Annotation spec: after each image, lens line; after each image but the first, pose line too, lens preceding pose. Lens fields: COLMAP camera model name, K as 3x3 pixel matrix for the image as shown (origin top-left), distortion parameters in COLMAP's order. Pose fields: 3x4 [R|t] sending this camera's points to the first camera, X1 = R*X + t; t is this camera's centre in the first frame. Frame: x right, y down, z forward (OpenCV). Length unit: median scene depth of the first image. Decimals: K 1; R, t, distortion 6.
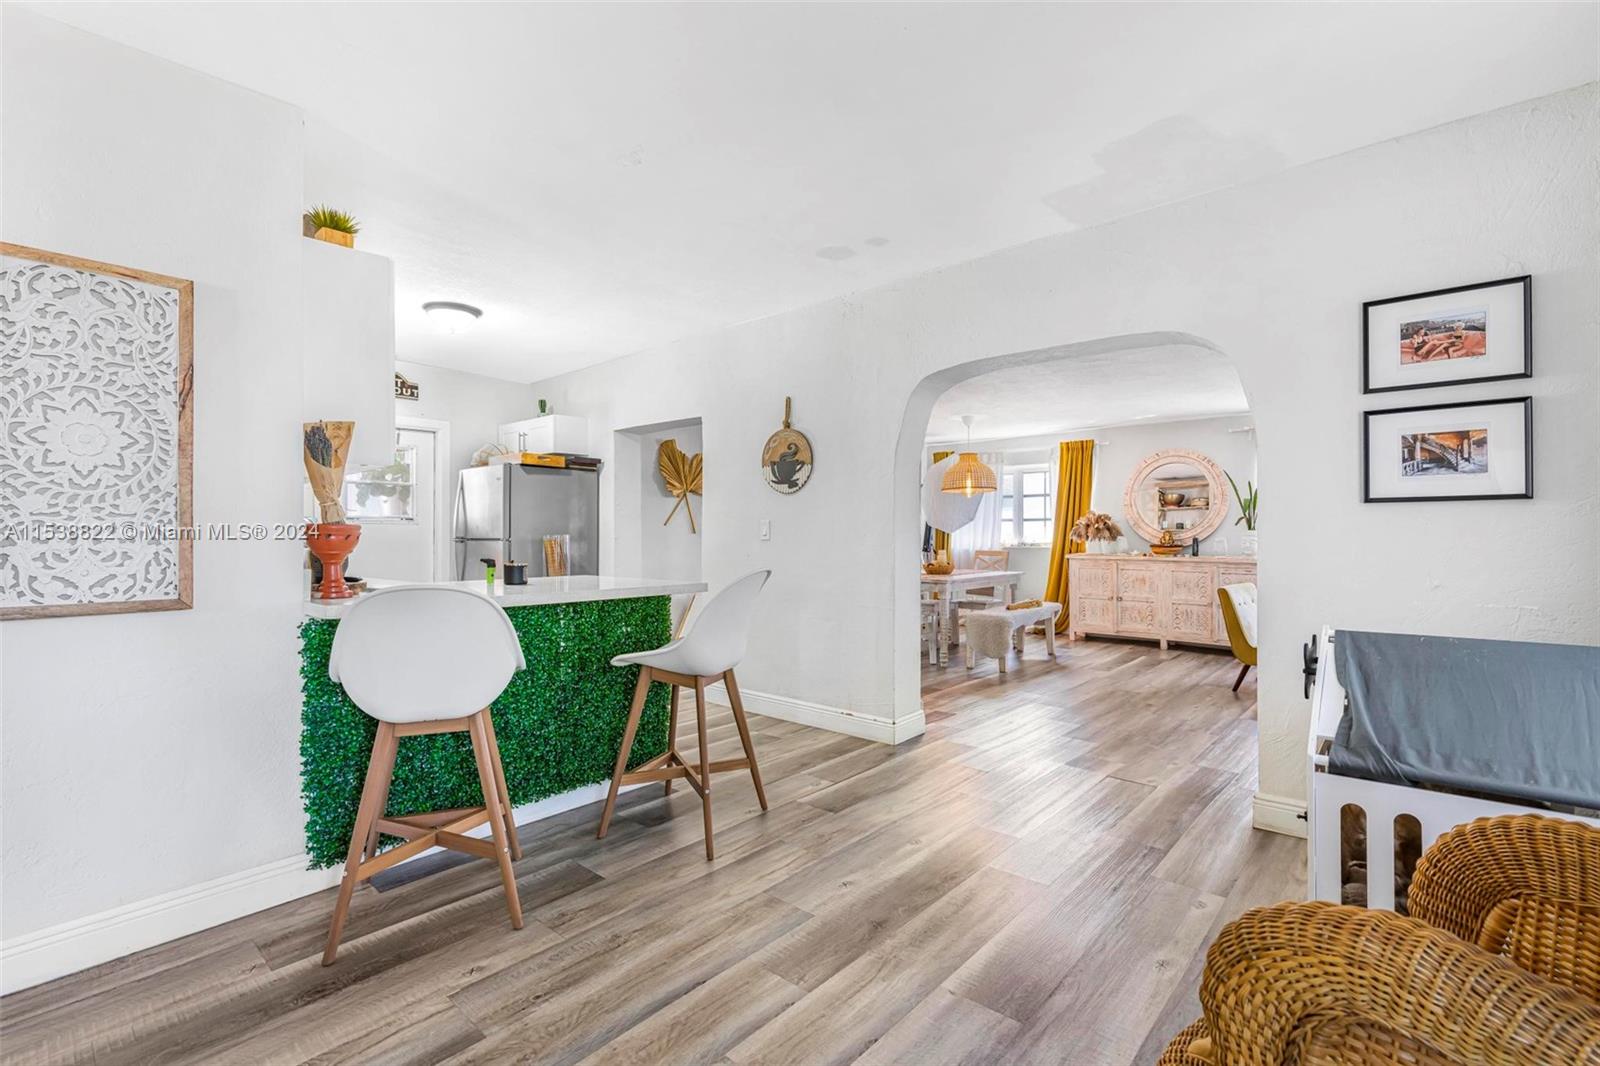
lens RADIAL K [[734.6, 0, 811.7], [0, 734.6, 527.7], [0, 0, 1]] dist [-0.011125, 0.004027]
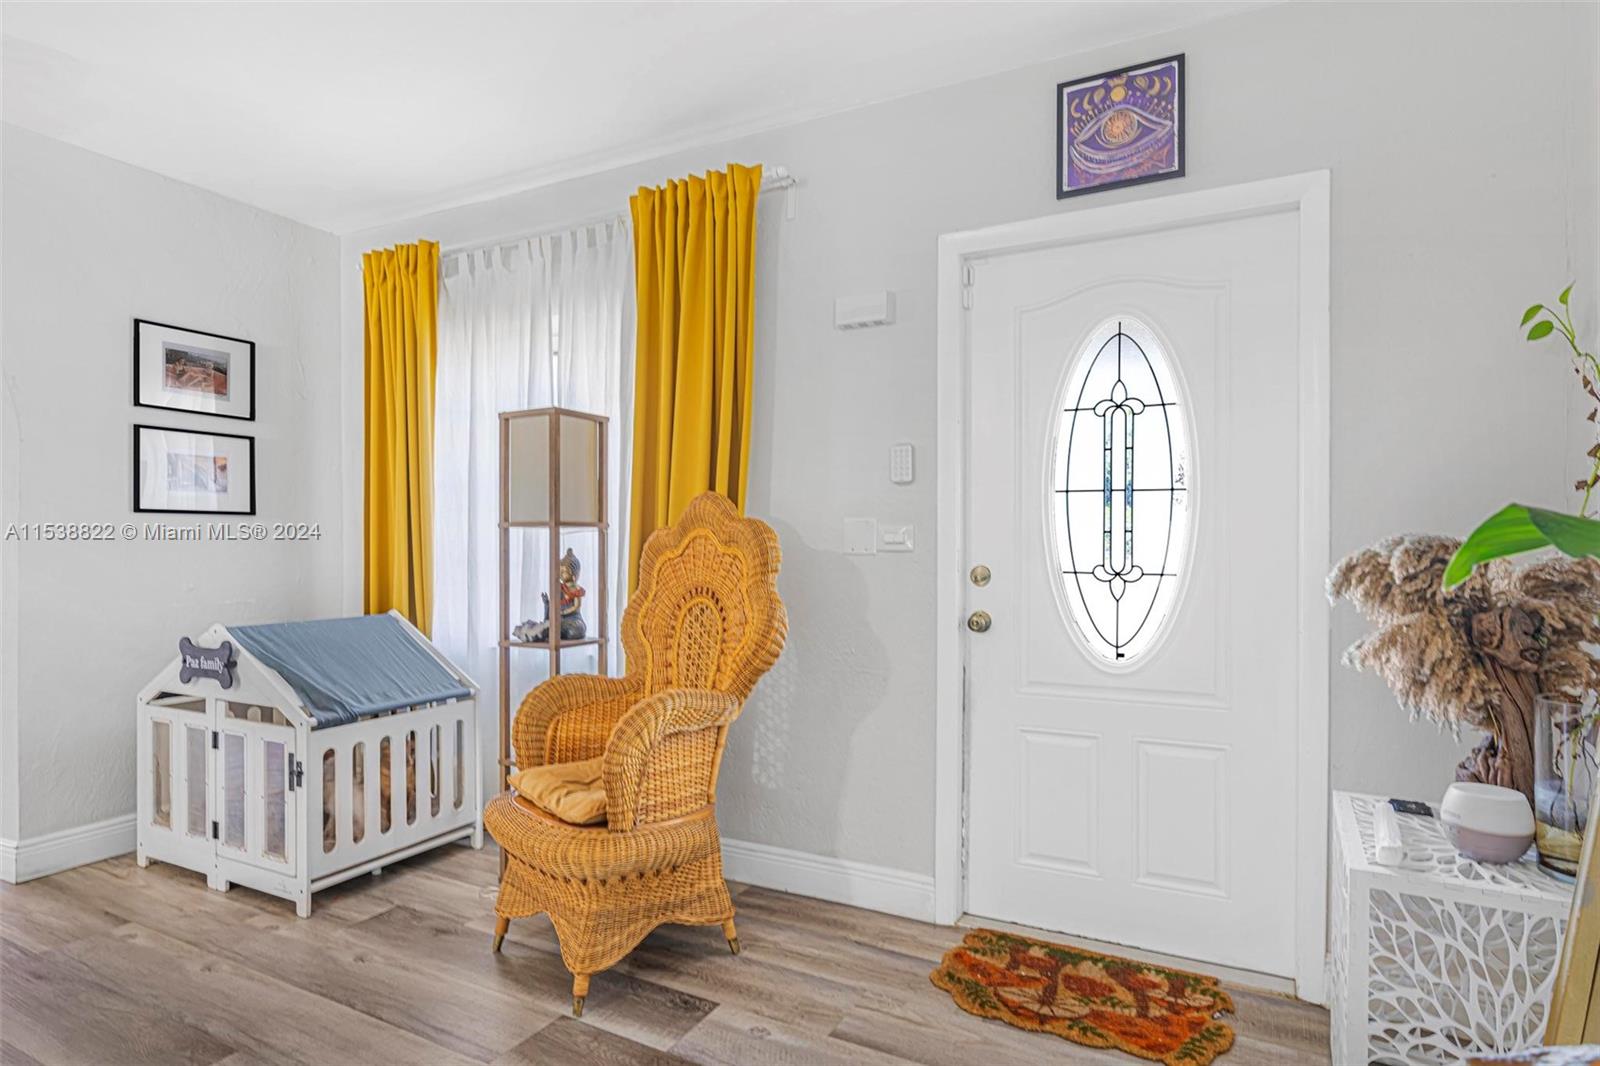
lens RADIAL K [[851.5, 0, 799.7], [0, 851.5, 544.7], [0, 0, 1]] dist [-0.002166, -0.000728]
pose [[-0.225150, 0.002004, 0.974322, -0.231970], [-0.004395, 0.999986, -0.003072, 0.004027], [-0.974314, -0.004974, -0.225138, 0.131885]]
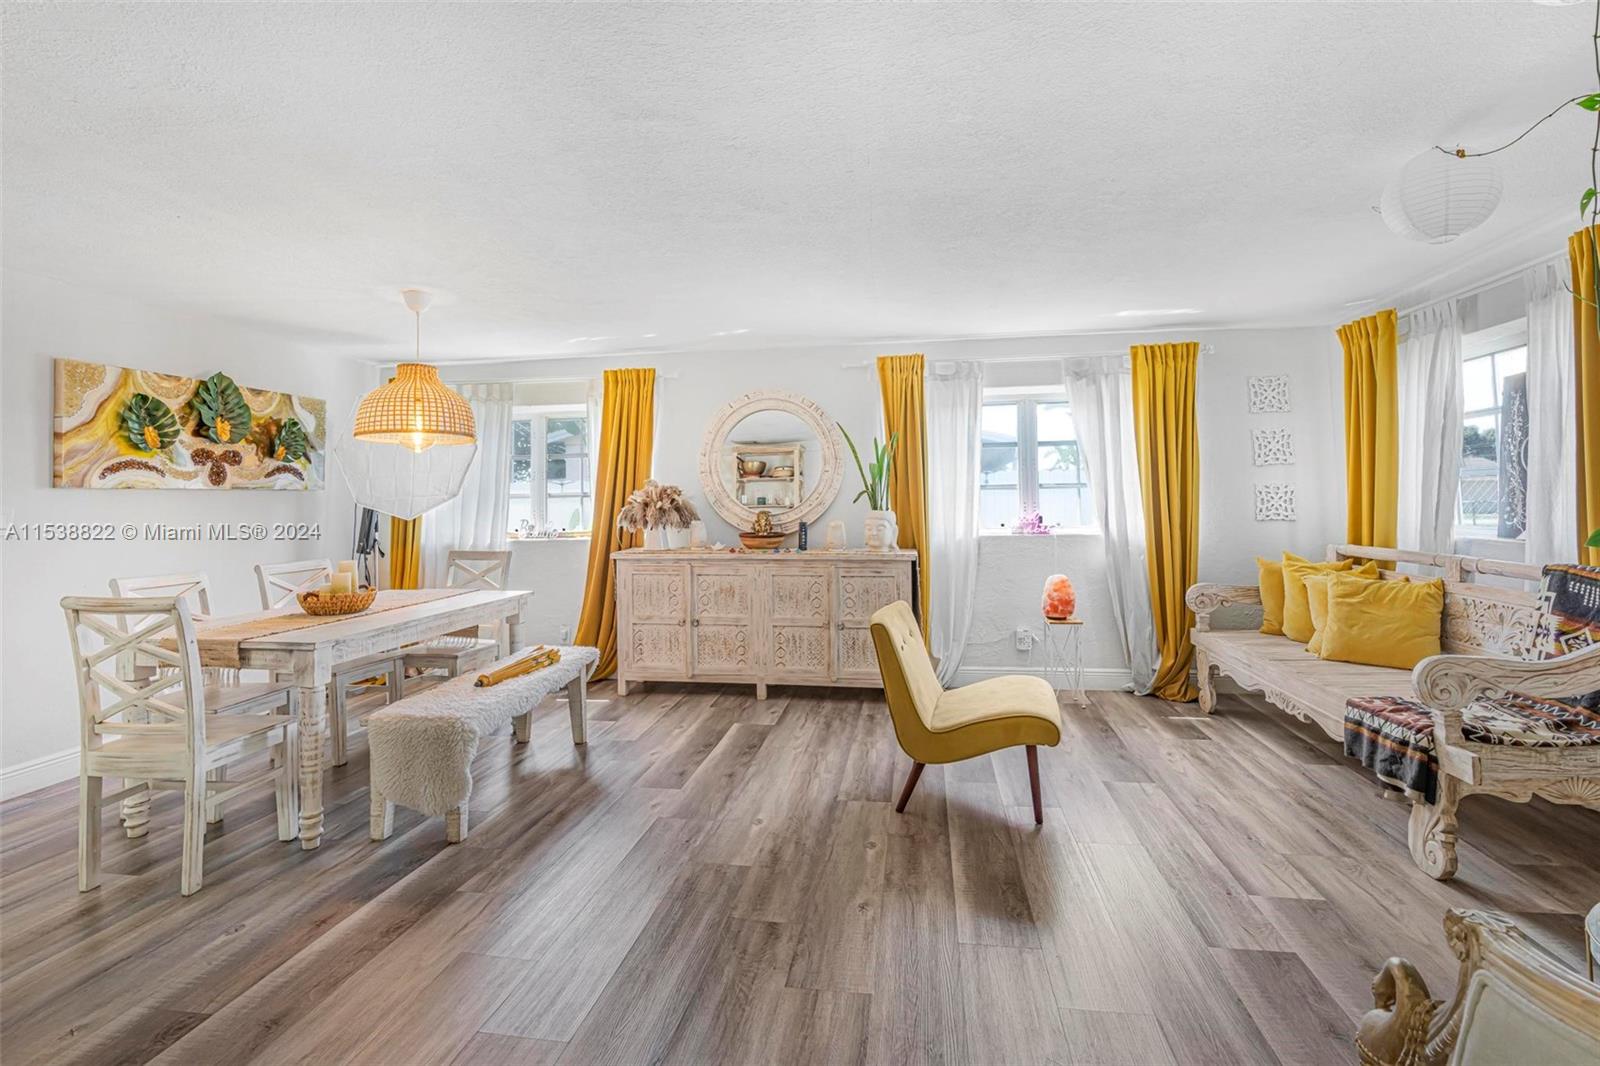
lens RADIAL K [[734.6, 0, 804.4], [0, 734.6, 495.1], [0, 0, 1]] dist [-0.011125, 0.004027]
pose [[0.849060, -0.003011, 0.528288, 0.176685], [0.007197, 0.999957, -0.005868, -0.006646], [-0.528247, 0.008784, 0.849045, 0.438924]]
